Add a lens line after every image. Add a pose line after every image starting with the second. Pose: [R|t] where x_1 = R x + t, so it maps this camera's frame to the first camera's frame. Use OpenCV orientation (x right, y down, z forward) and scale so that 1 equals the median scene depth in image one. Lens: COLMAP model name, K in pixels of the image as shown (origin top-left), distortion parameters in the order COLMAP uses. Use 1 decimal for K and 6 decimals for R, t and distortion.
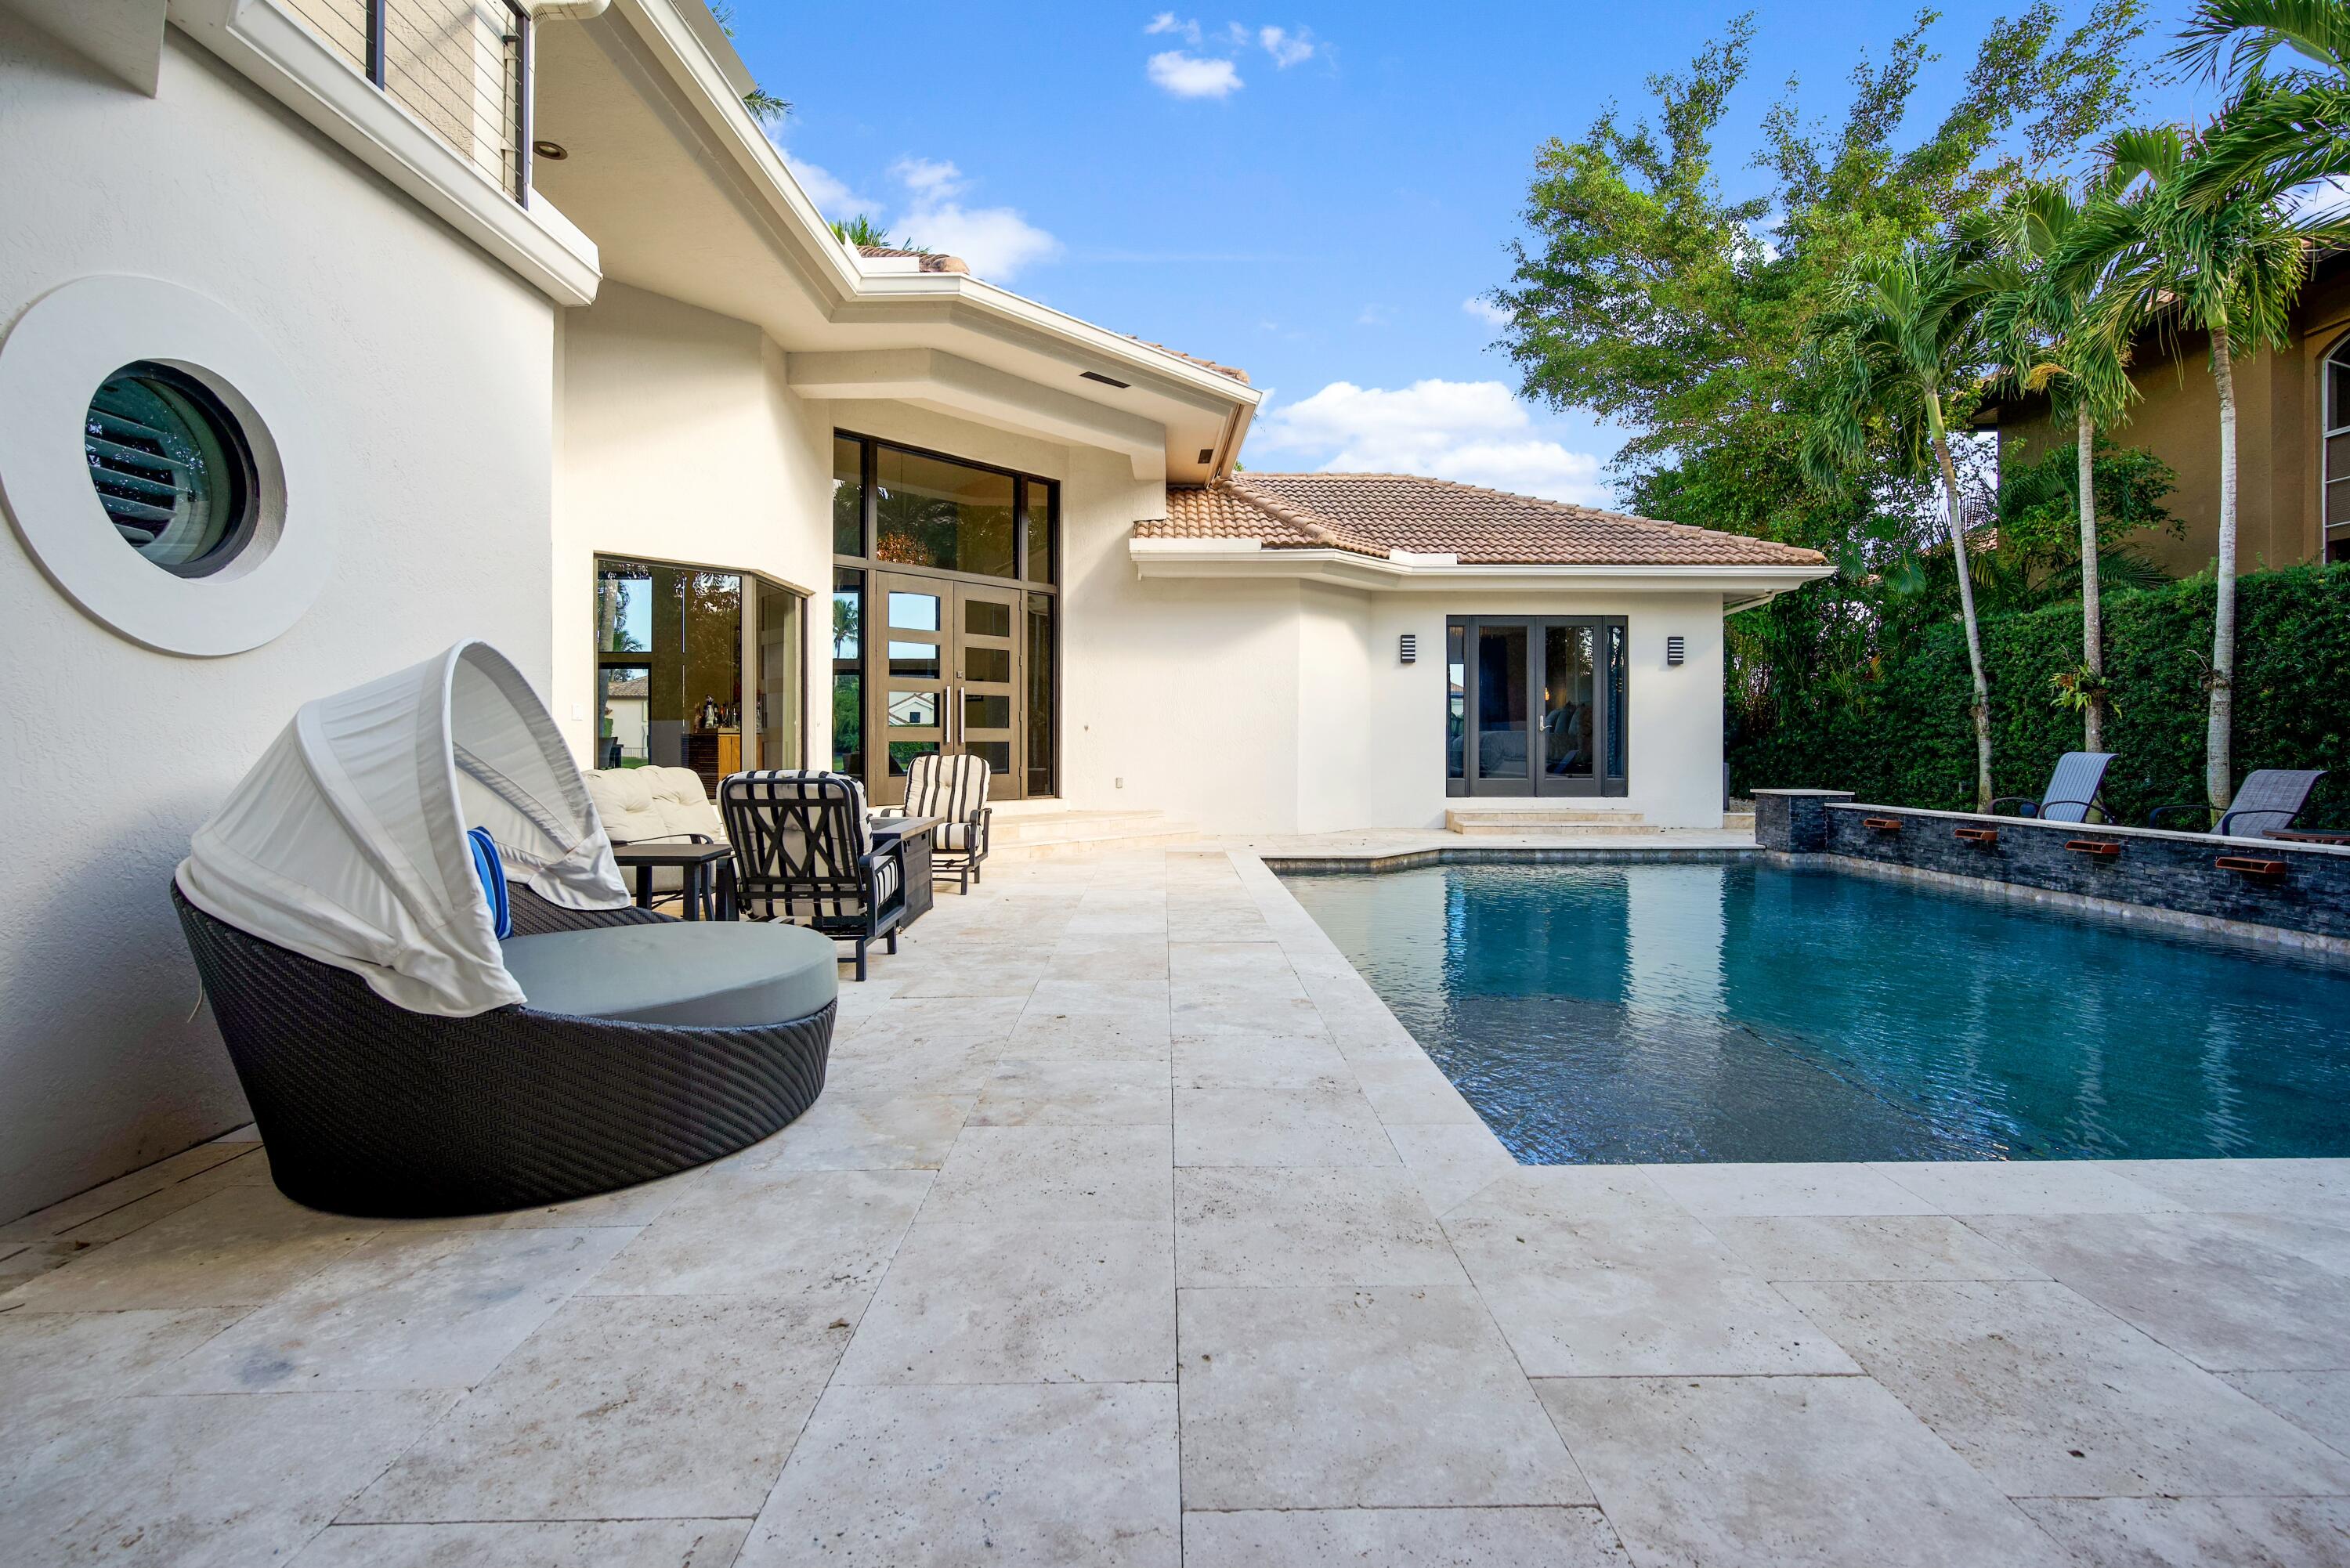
lens RADIAL K [[1032.8, 0, 1179.9], [0, 1032.8, 738.6], [0, 0, 1]] dist [0.000436, 0.000140]
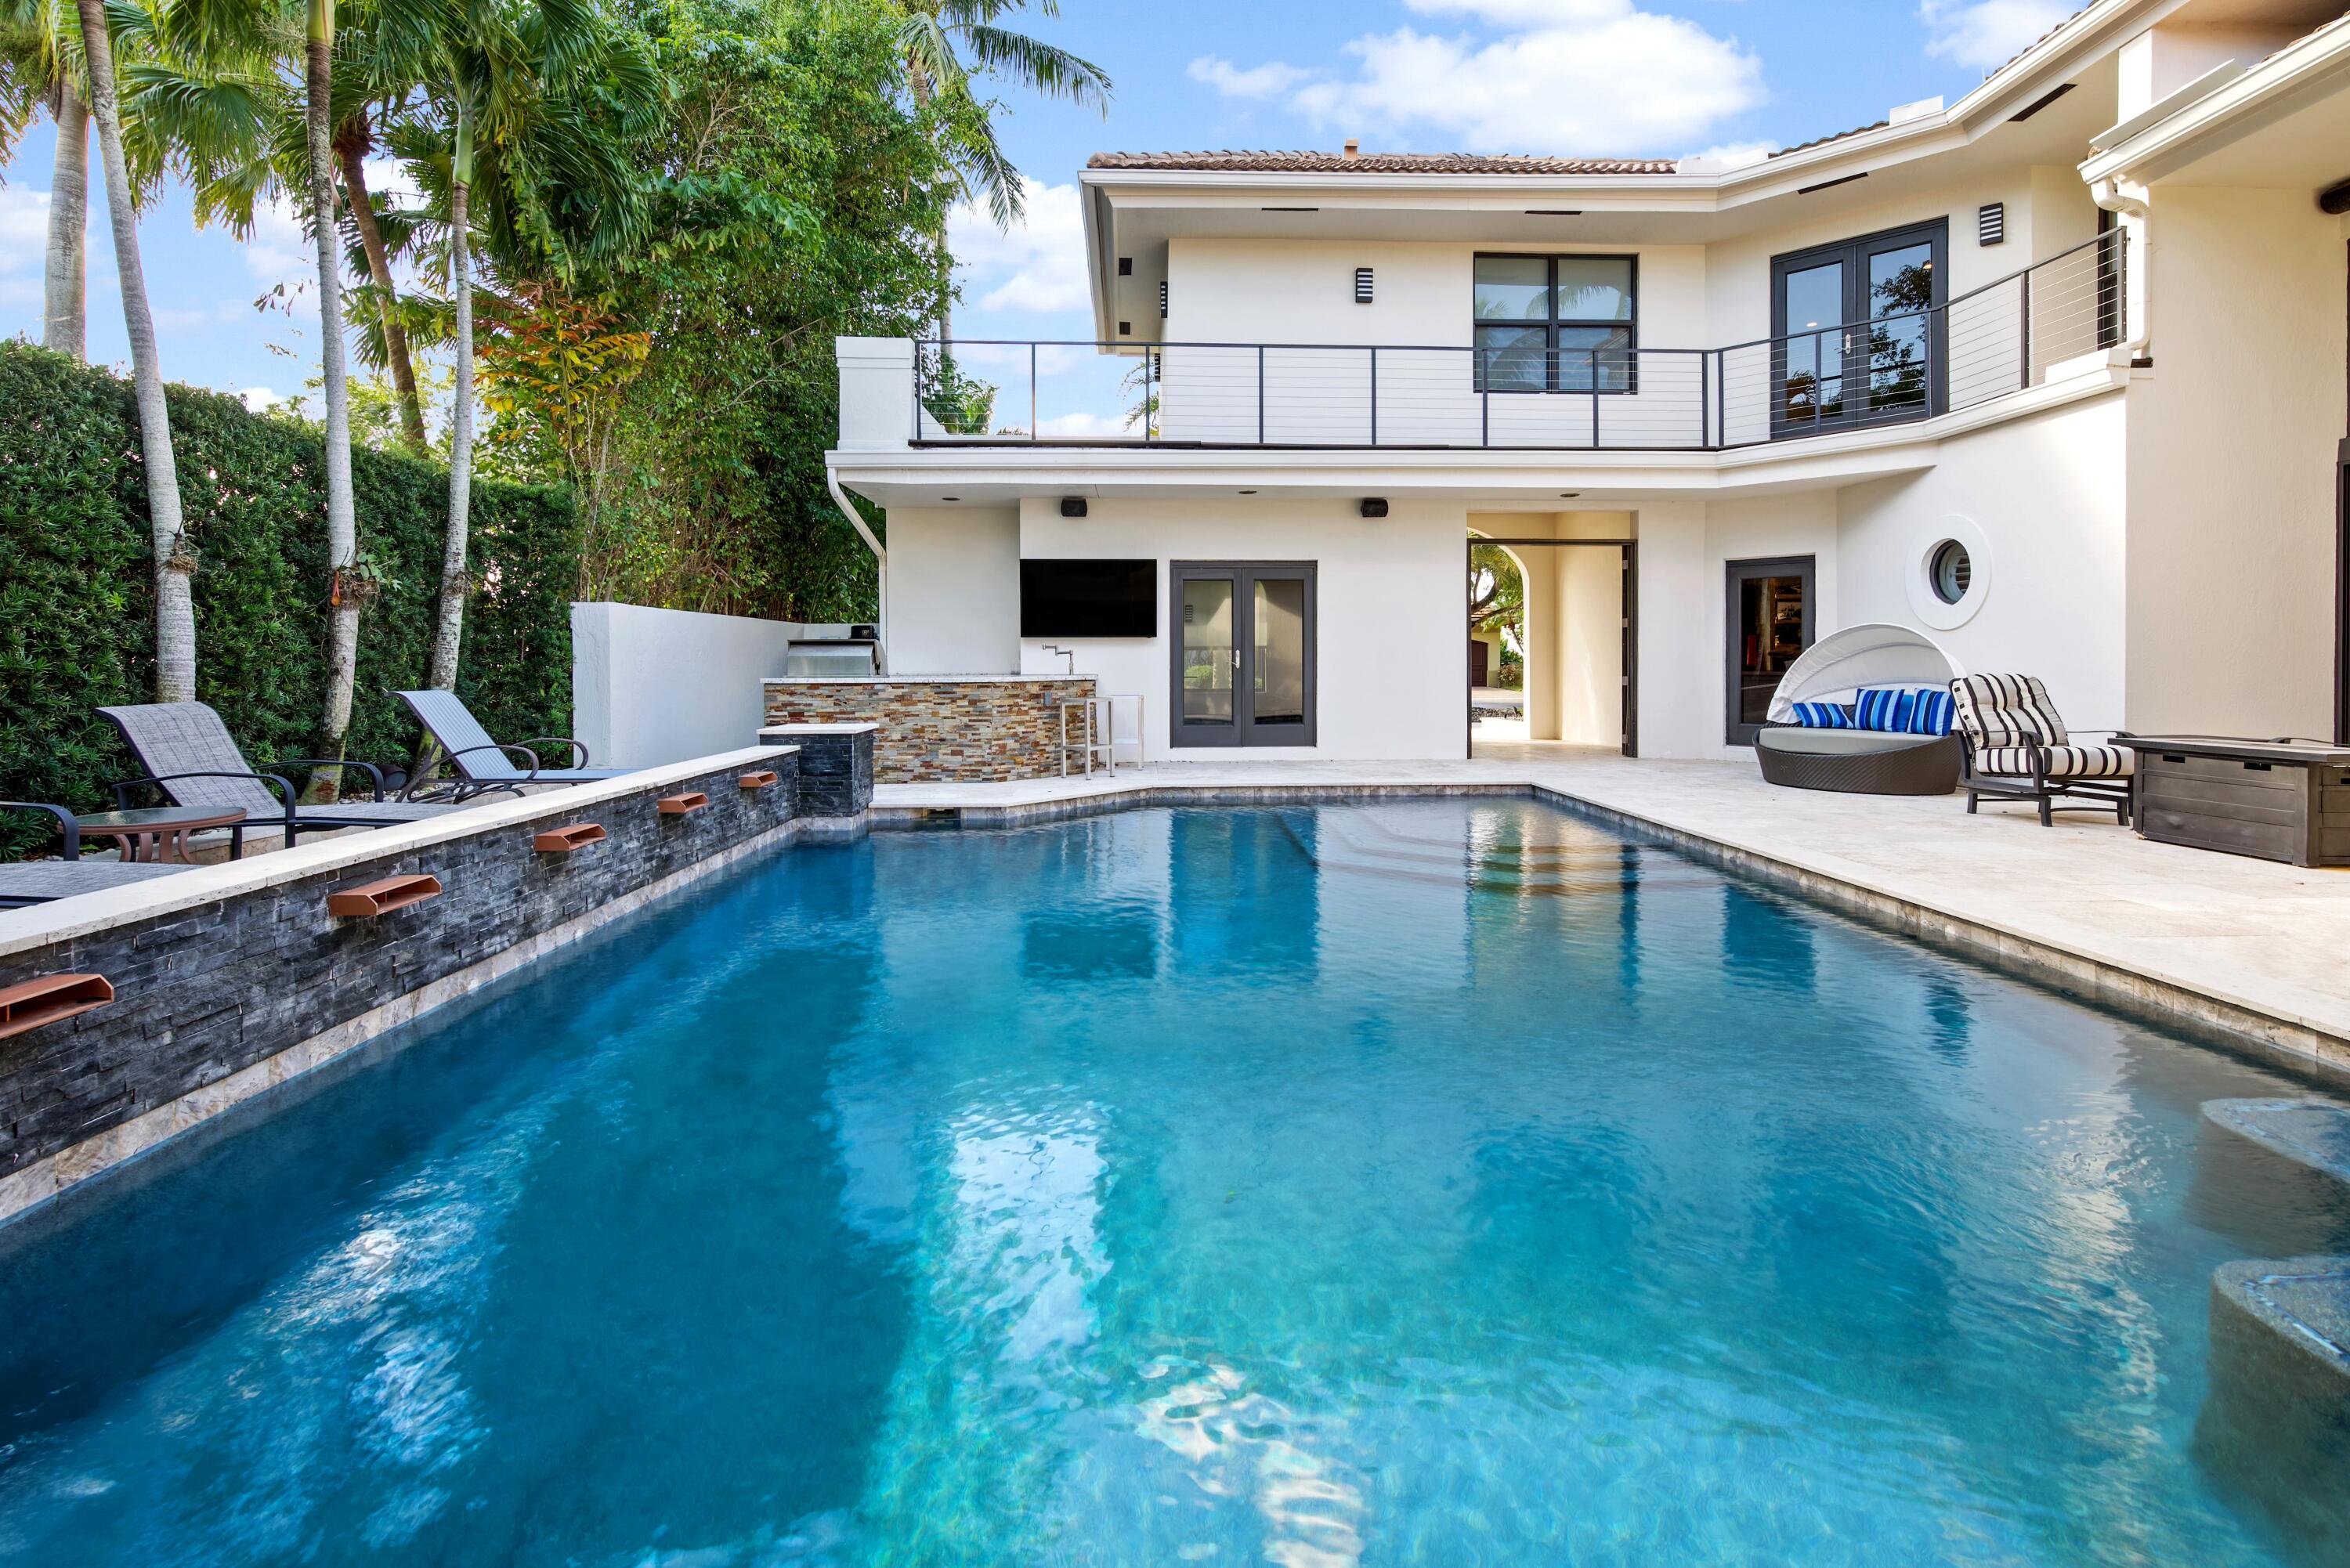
lens RADIAL K [[1063.6, 0, 1187.0], [0, 1063.6, 689.9], [0, 0, 1]] dist [0.003269, 0.000918]
pose [[-0.999341, 0.004509, -0.036004, 0.390480], [0.003722, 0.999753, 0.021904, 0.004419], [0.036093, 0.021756, -0.999112, 1.156609]]
